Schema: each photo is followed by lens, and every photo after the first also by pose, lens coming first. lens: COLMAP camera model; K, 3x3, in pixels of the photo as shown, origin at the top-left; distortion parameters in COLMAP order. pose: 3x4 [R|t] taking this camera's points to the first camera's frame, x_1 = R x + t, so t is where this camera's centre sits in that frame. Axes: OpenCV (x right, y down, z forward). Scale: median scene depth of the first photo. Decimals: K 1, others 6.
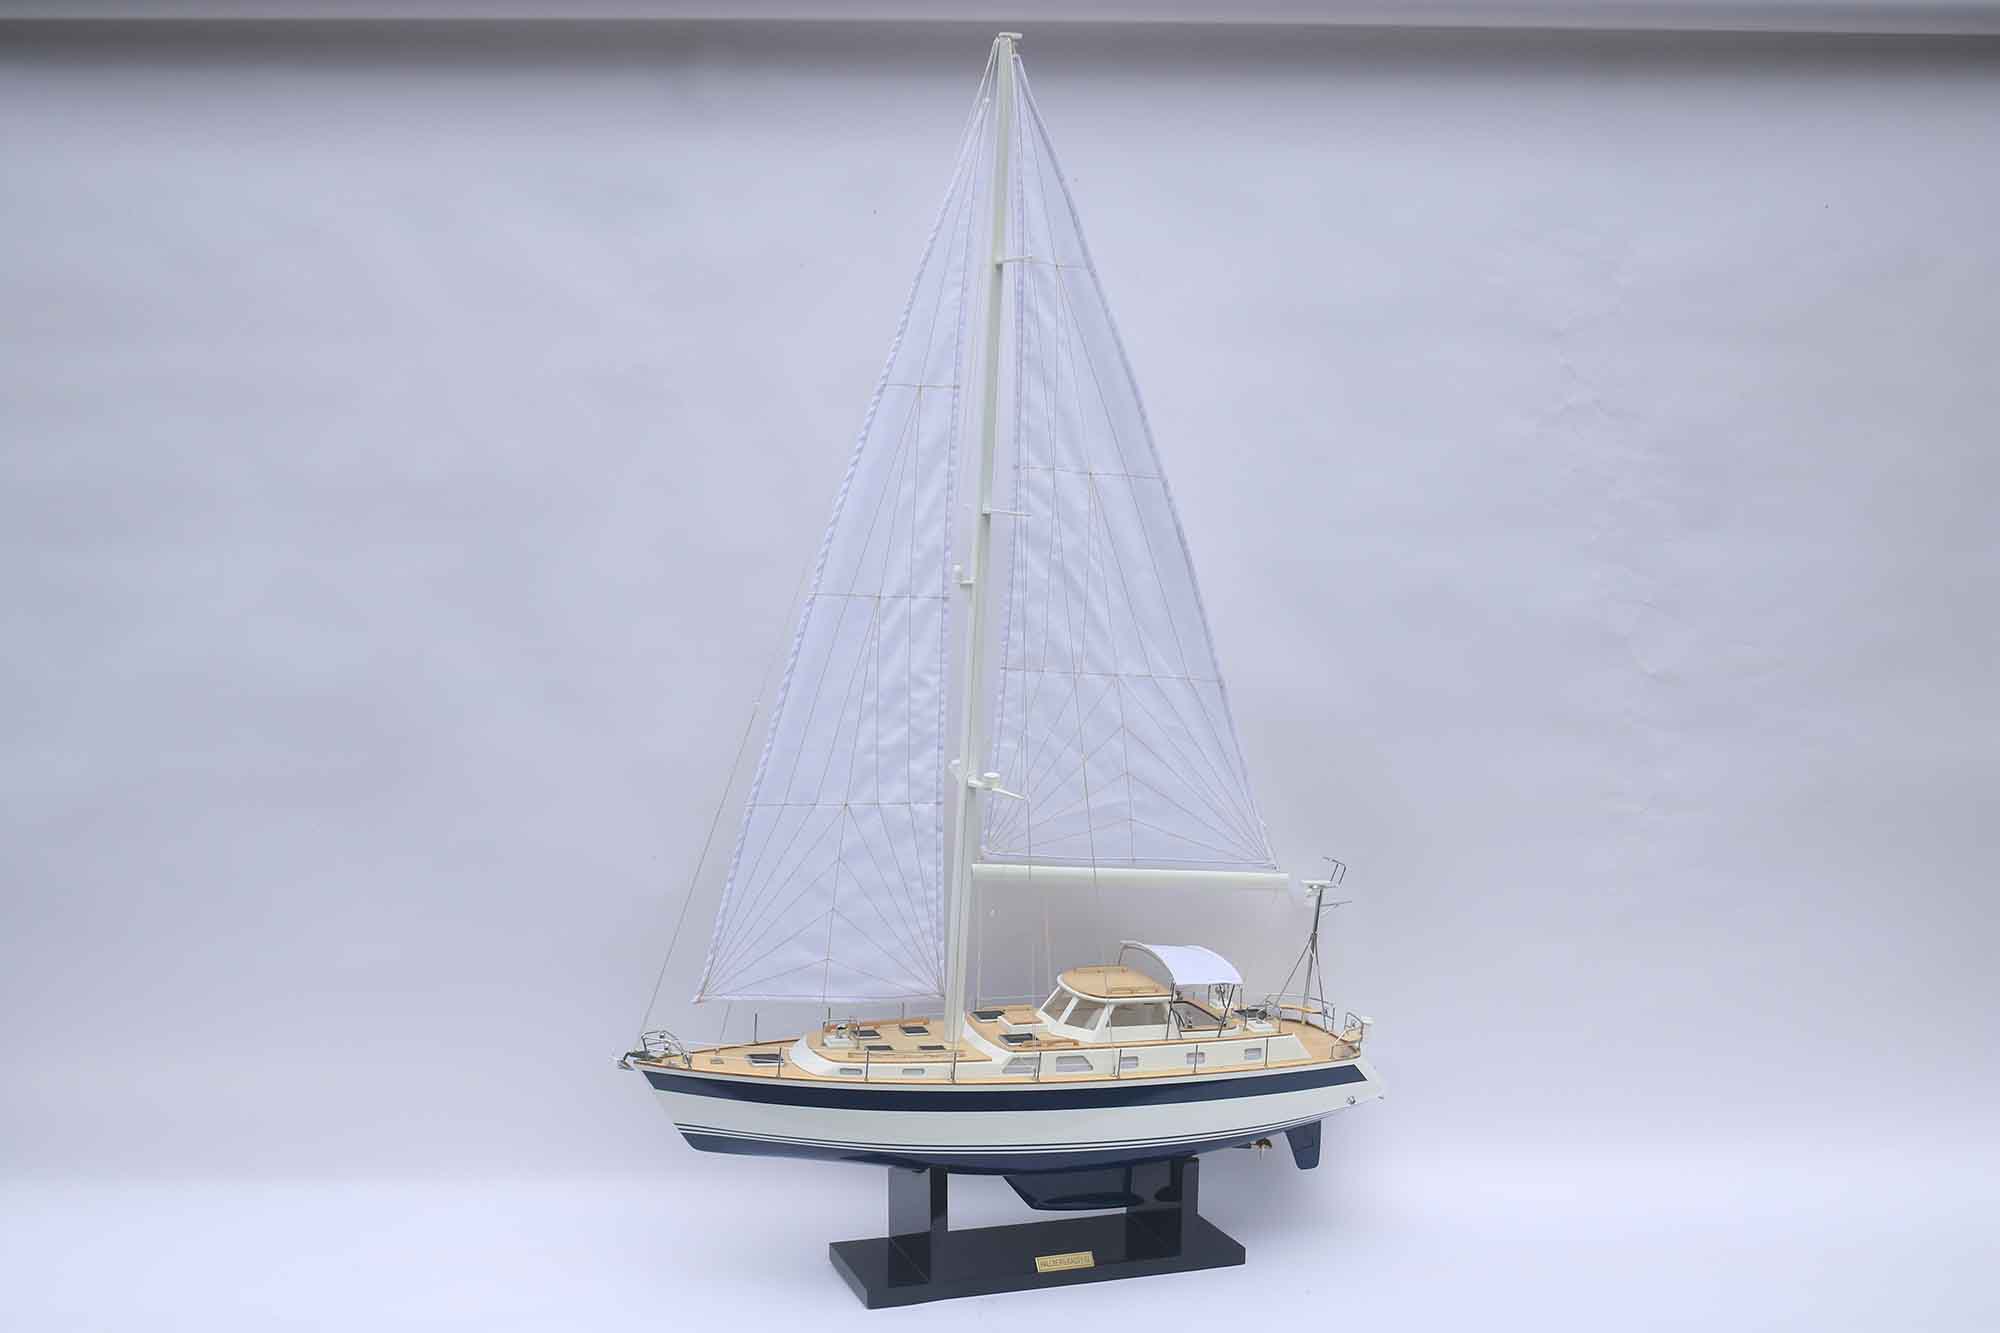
lens RADIAL K [[2058.4, 0, 1000.0], [0, 2058.4, 666.5], [0, 0, 1]] dist [-0.166685, 0.003742]
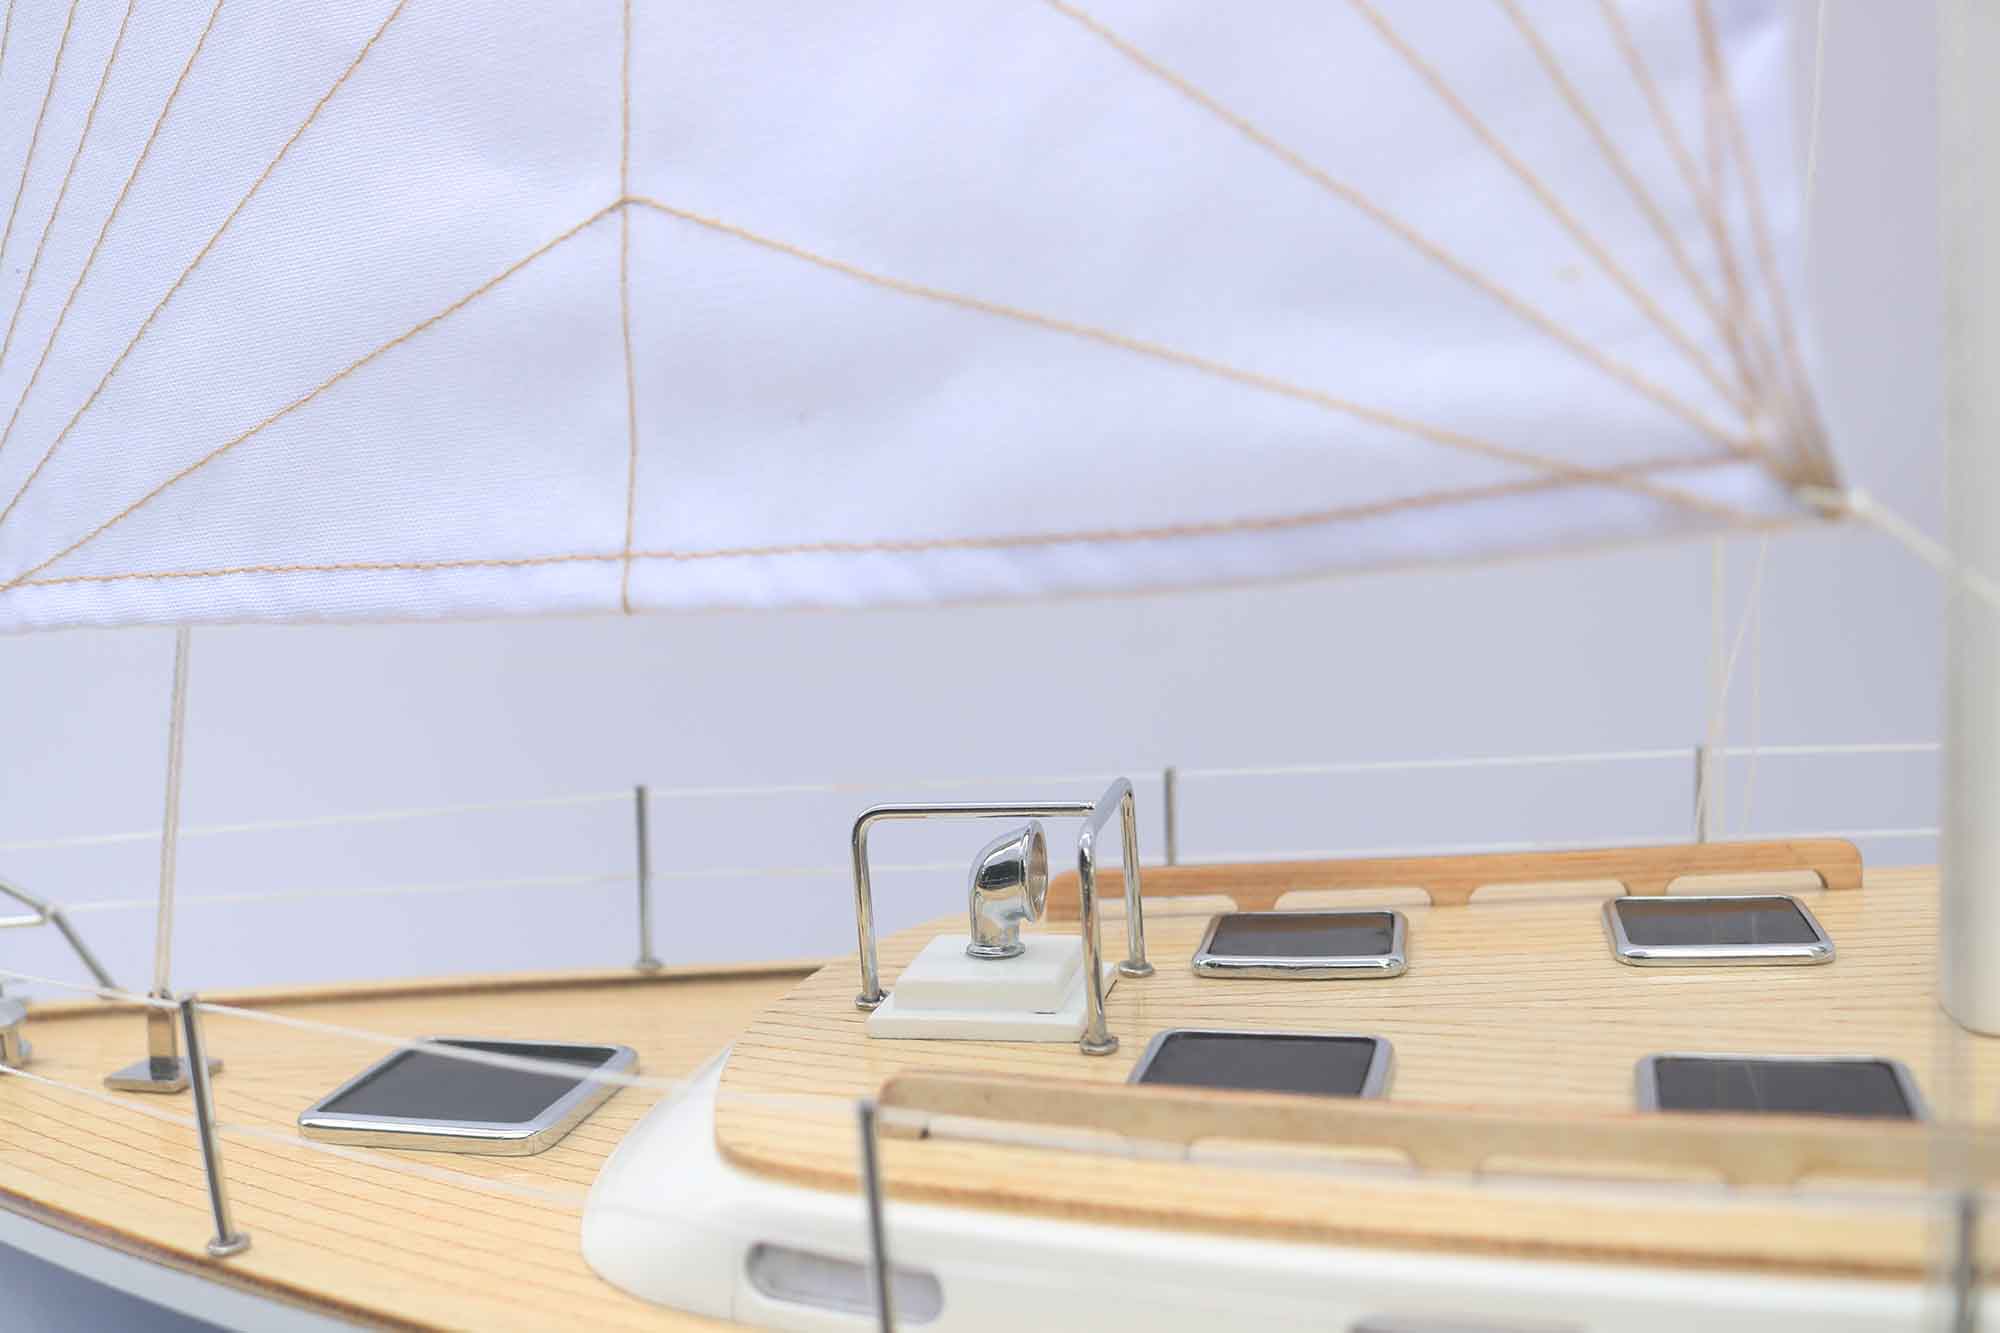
lens RADIAL K [[1985.4, 0, 997.3], [0, 1985.4, 656.1], [0, 0, 1]] dist [-0.097083, 0.002584]
pose [[0.832852, -0.040736, -0.551995, -0.011370], [0.052687, 0.998594, 0.005801, 0.162244], [0.550982, -0.033914, 0.833827, 0.895370]]
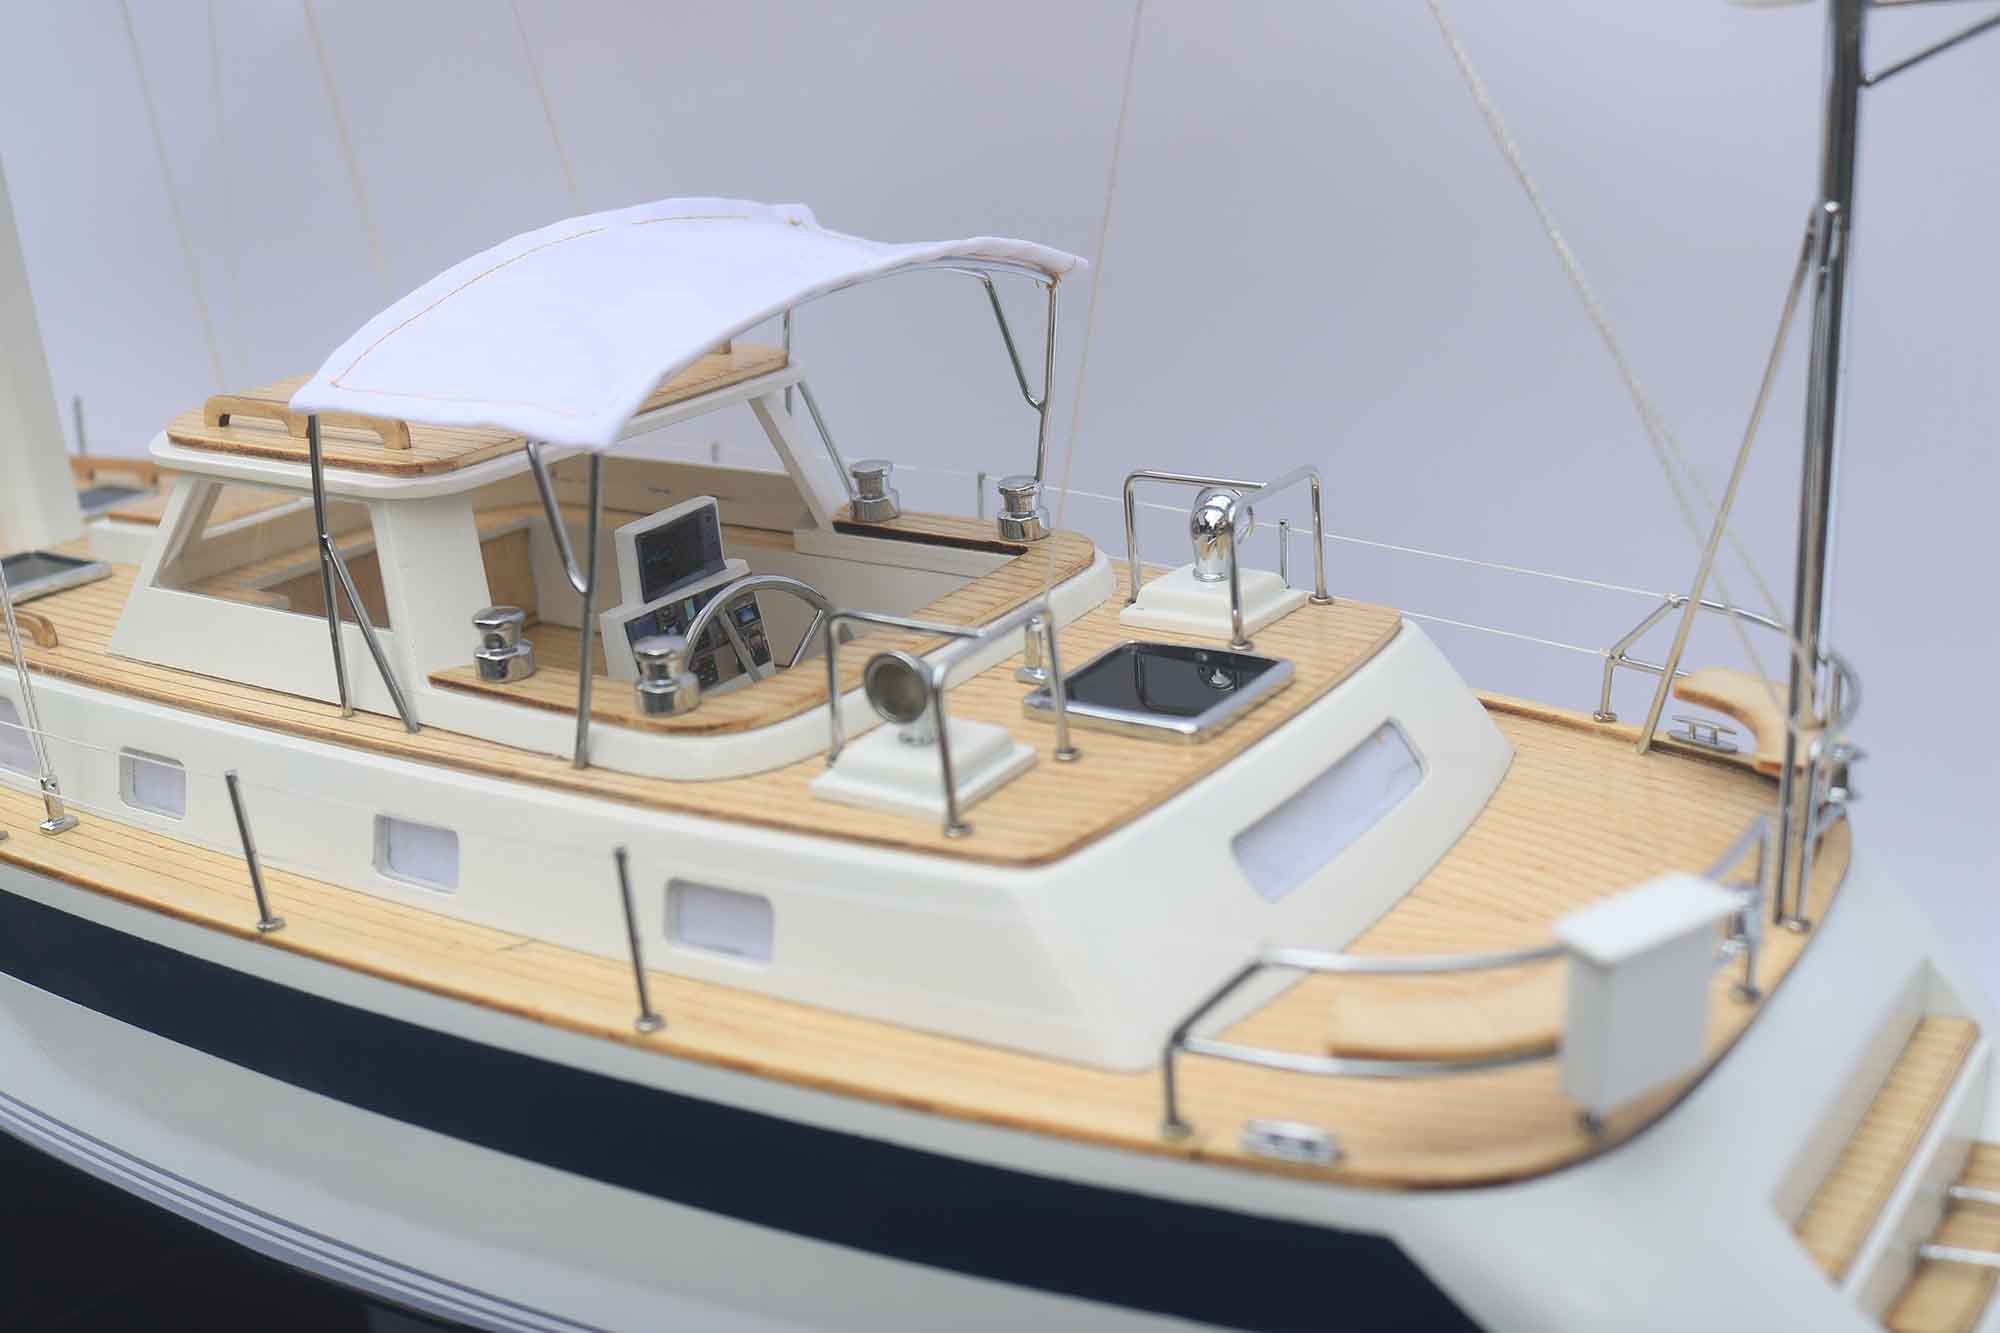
lens RADIAL K [[2158.5, 0, 952.1], [0, 2158.5, 672.1], [0, 0, 1]] dist [0.003475, 0.005380]
pose [[0.561124, 0.185313, -0.806721, 0.269801], [0.028527, 0.969708, 0.242595, 0.137506], [0.827240, -0.159139, 0.538840, 0.961920]]
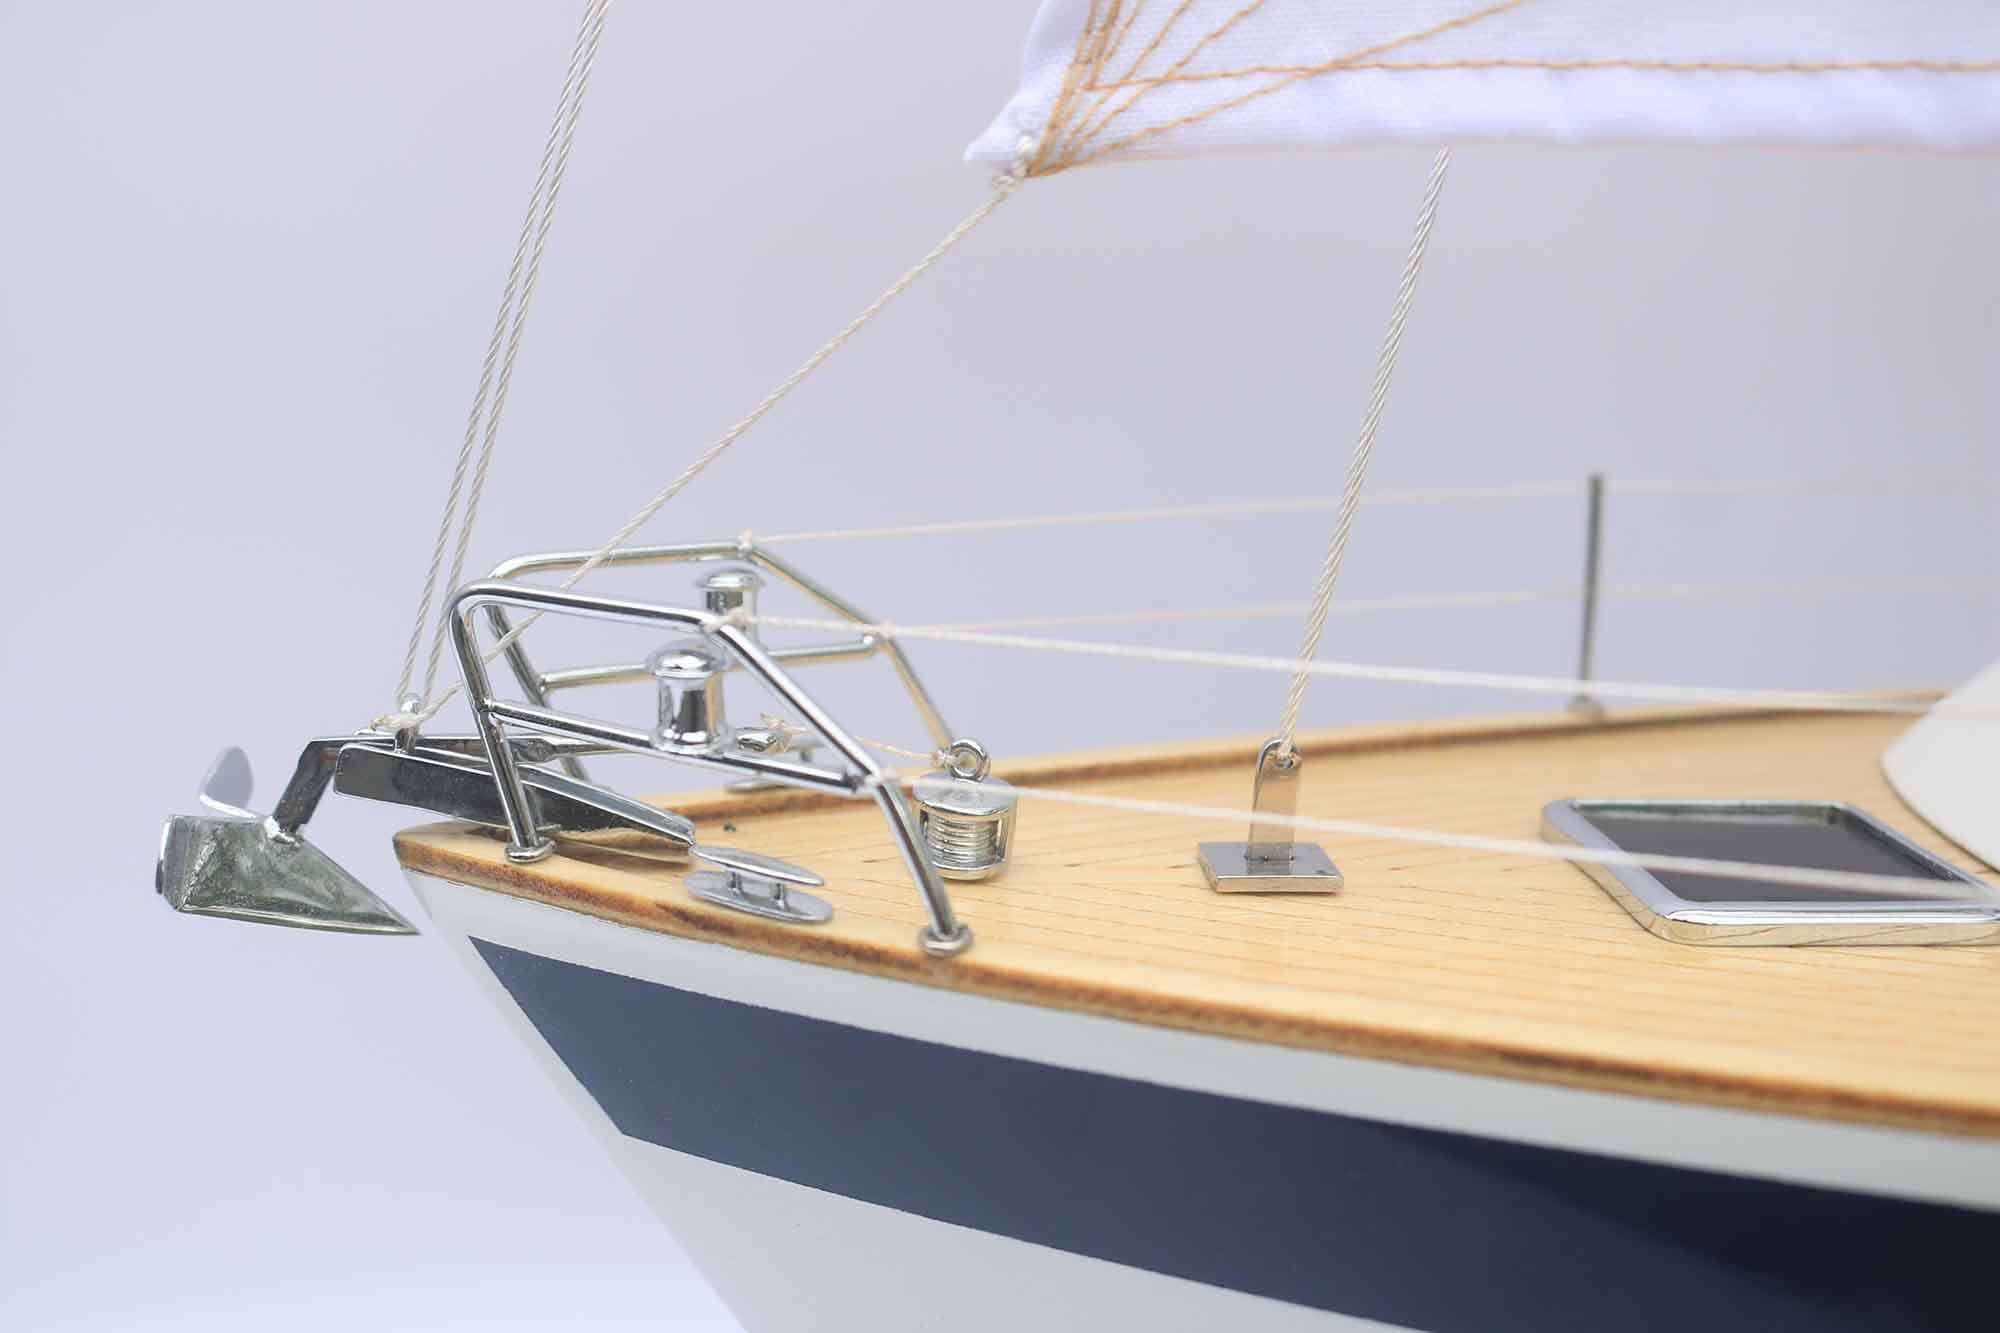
lens RADIAL K [[1985.4, 0, 997.3], [0, 1985.4, 656.1], [0, 0, 1]] dist [-0.097083, 0.002584]
pose [[0.958169, 0.016936, -0.285702, -0.121744], [0.015505, 0.993710, 0.110906, 0.169038], [0.285783, -0.110696, 0.951879, 0.885777]]
